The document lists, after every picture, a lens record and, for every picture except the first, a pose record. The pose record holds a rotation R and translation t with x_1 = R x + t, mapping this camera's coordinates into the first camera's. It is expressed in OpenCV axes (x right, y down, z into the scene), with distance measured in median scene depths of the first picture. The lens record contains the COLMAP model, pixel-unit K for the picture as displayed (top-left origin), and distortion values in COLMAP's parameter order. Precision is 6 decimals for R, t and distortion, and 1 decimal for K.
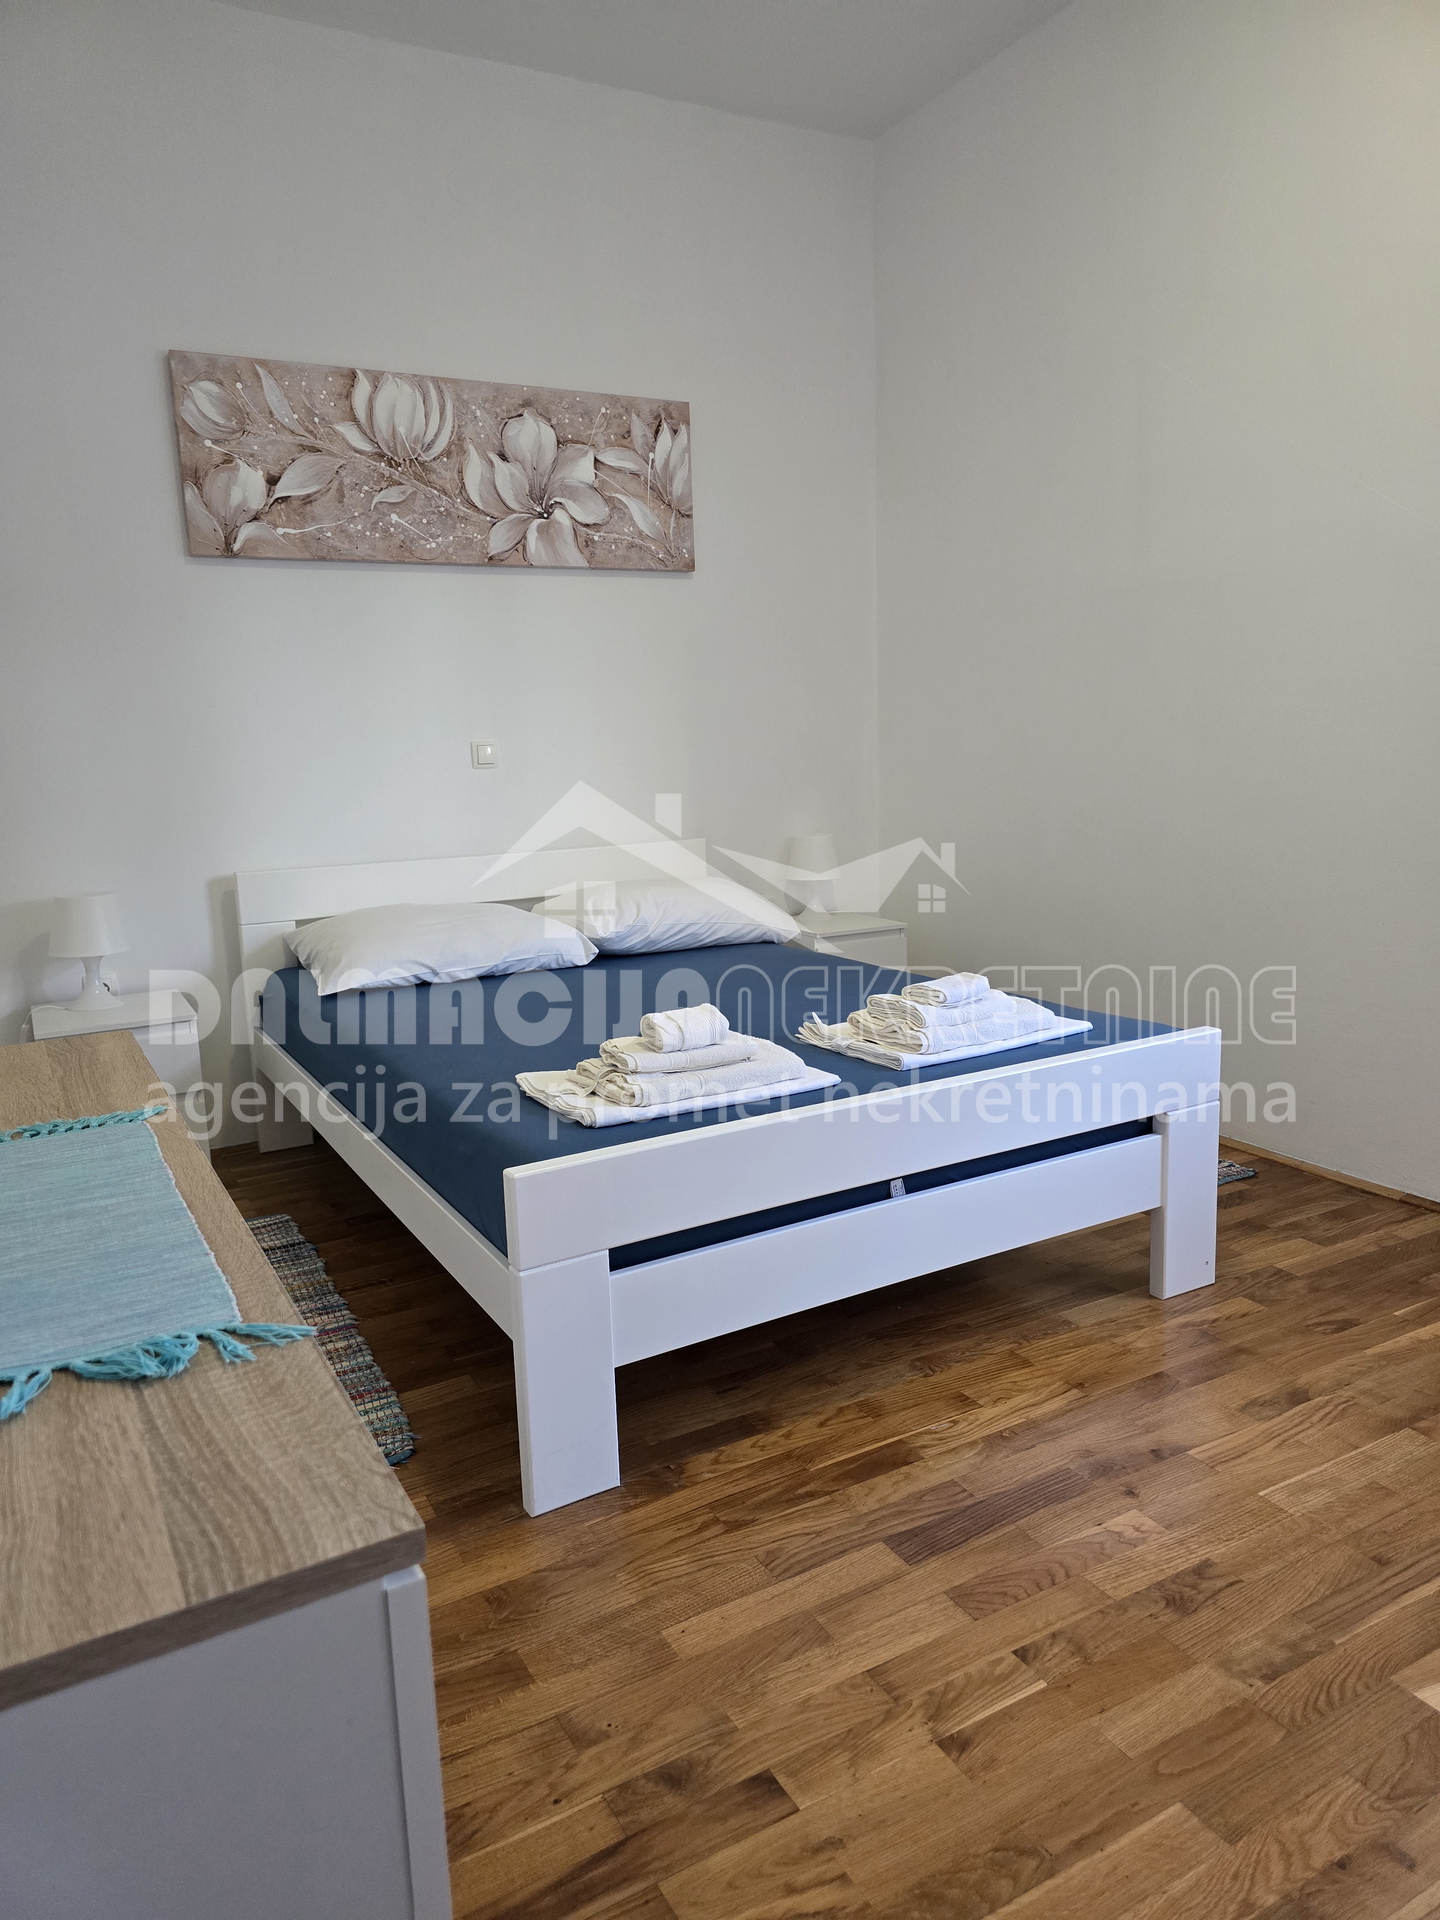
lens RADIAL K [[1284.3, 0, 720.0], [0, 1284.3, 960.0], [0, 0, 1]] dist [0.064291, -0.055993]
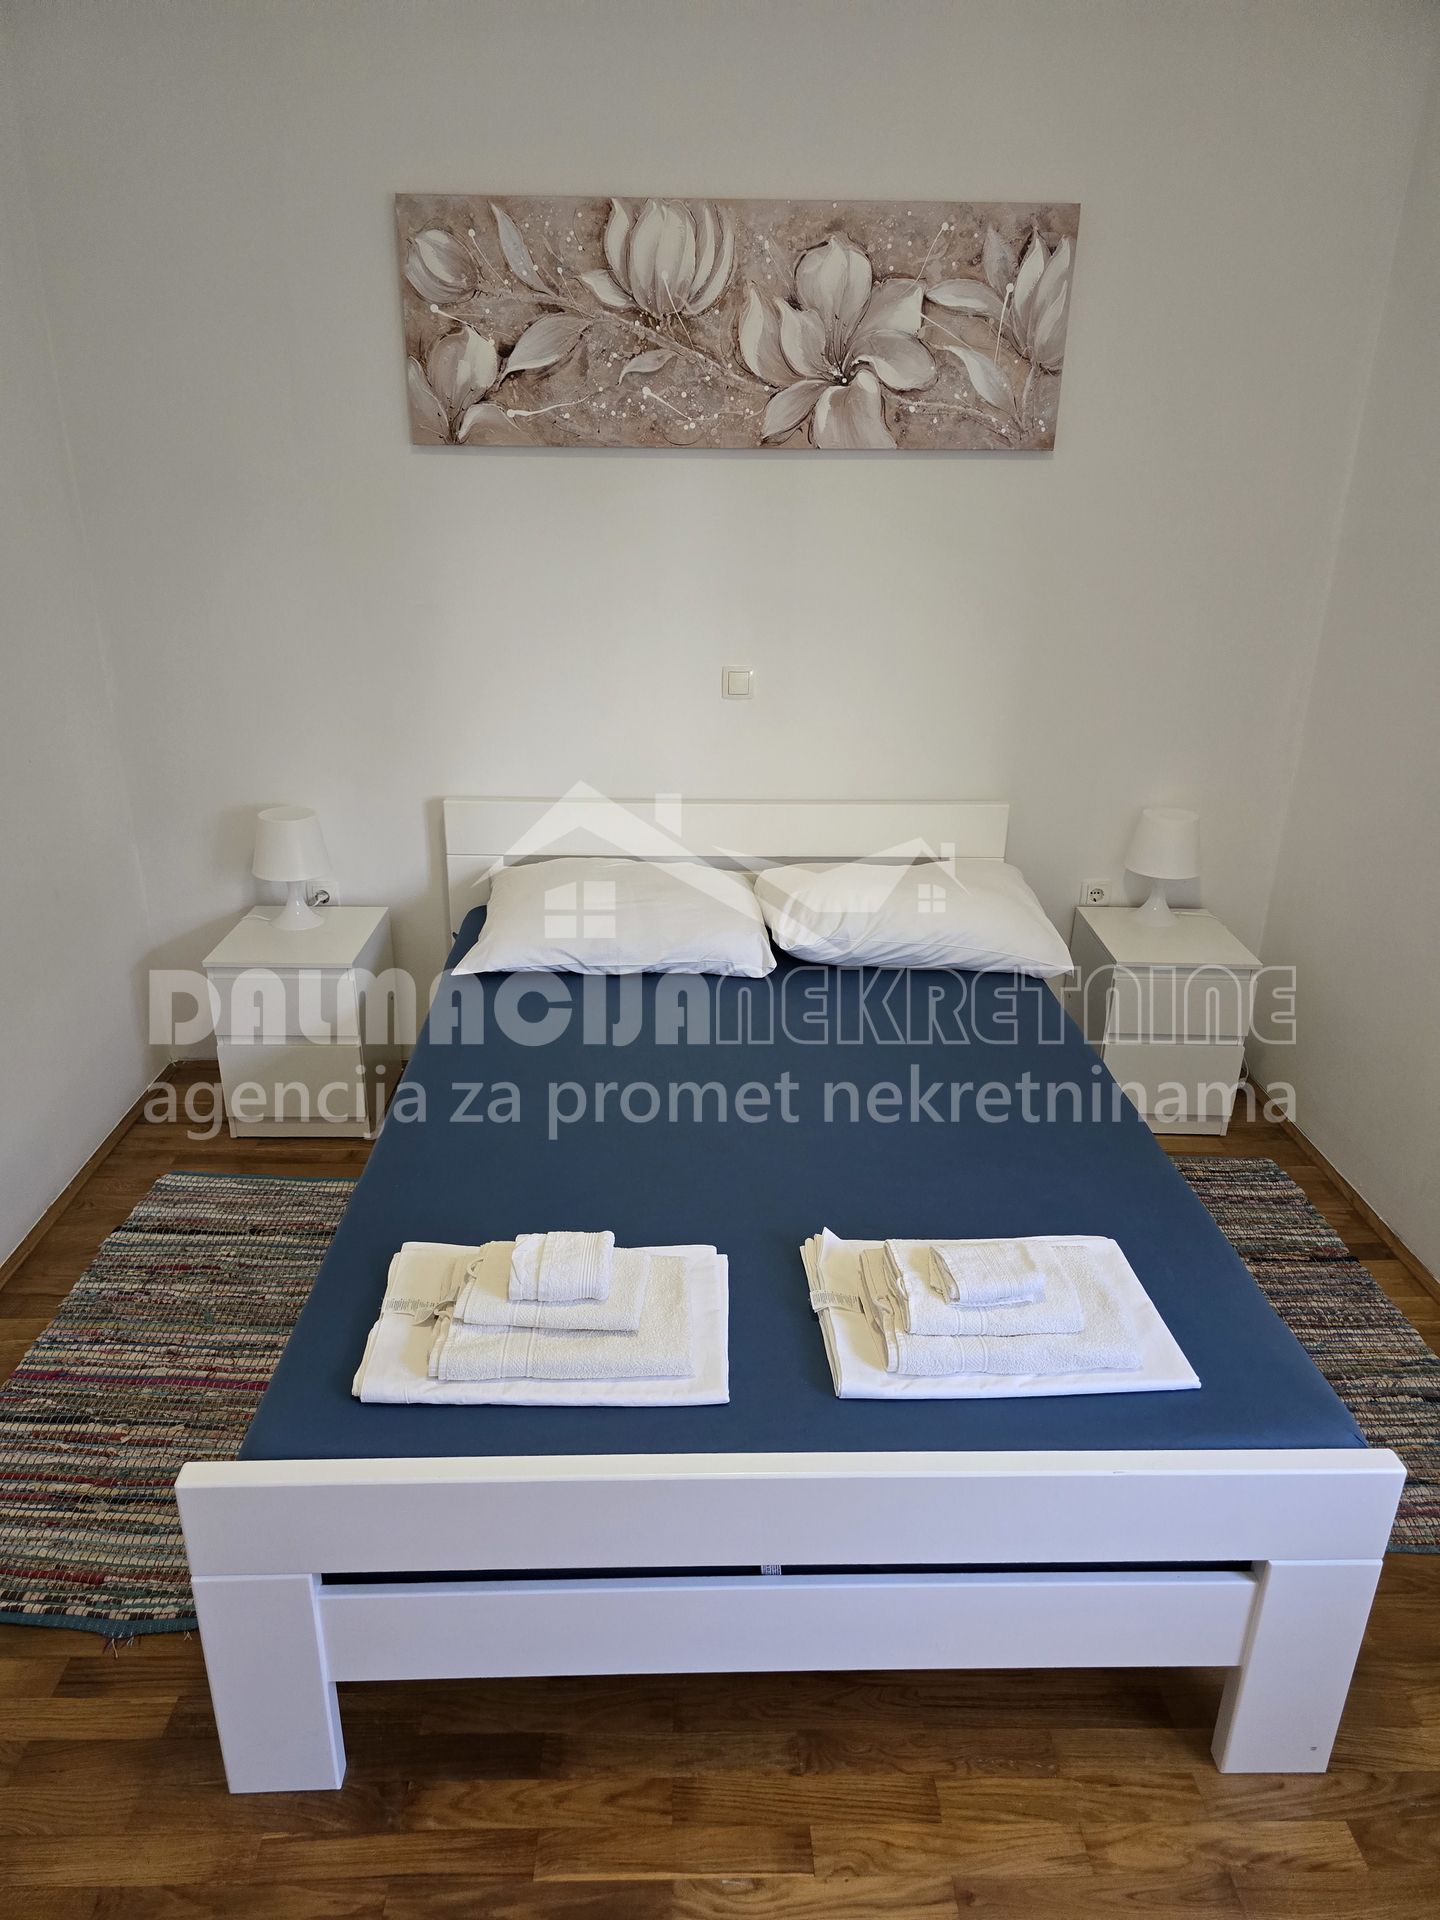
lens RADIAL K [[1284.3, 0, 720.0], [0, 1284.3, 960.0], [0, 0, 1]] dist [0.064291, -0.055993]
pose [[0.881721, 0.225025, -0.414647, 0.215595], [-0.127530, 0.959880, 0.249733, -0.211724], [0.454207, -0.167315, 0.875044, 0.248331]]
